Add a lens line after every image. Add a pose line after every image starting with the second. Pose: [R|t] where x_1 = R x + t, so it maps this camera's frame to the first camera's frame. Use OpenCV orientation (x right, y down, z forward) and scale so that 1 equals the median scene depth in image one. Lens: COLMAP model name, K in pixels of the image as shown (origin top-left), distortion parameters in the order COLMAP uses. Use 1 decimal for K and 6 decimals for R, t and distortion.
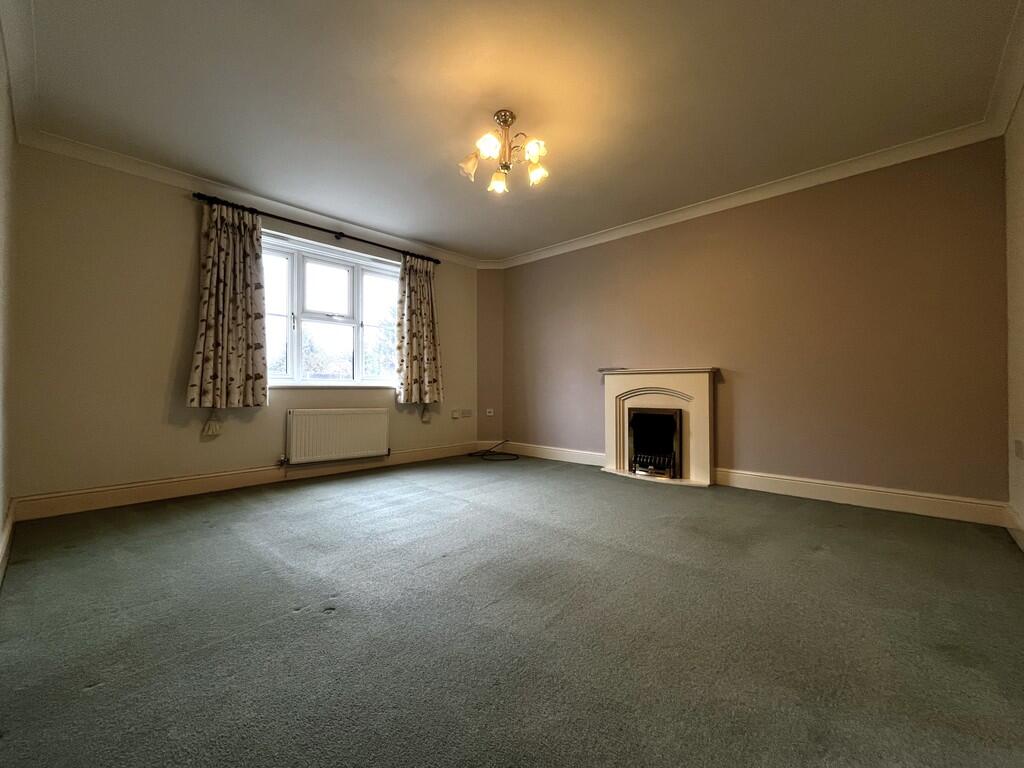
lens RADIAL K [[425.1, 0, 507.6], [0, 425.1, 386.2], [0, 0, 1]] dist [-0.003846, -0.000102]
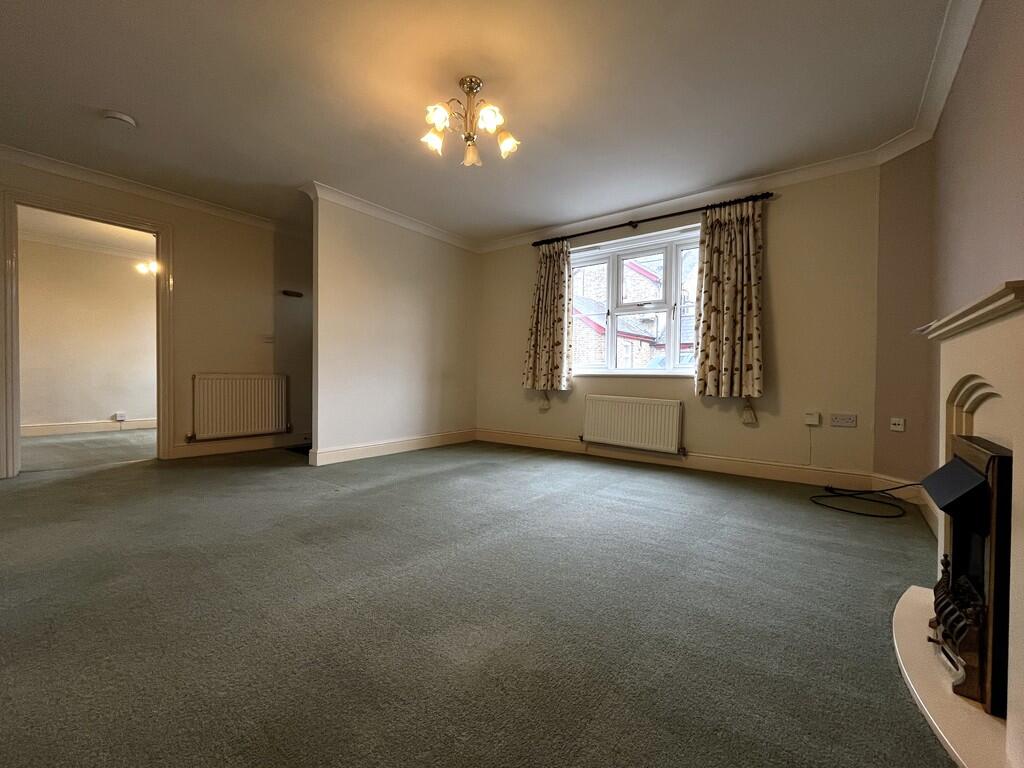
lens RADIAL K [[425.1, 0, 507.6], [0, 425.1, 386.2], [0, 0, 1]] dist [-0.003846, -0.000102]
pose [[0.098750, 0.024050, -0.994822, 0.559629], [-0.004186, 0.999709, 0.023753, 0.004025], [0.995103, 0.001819, 0.098822, 0.585181]]
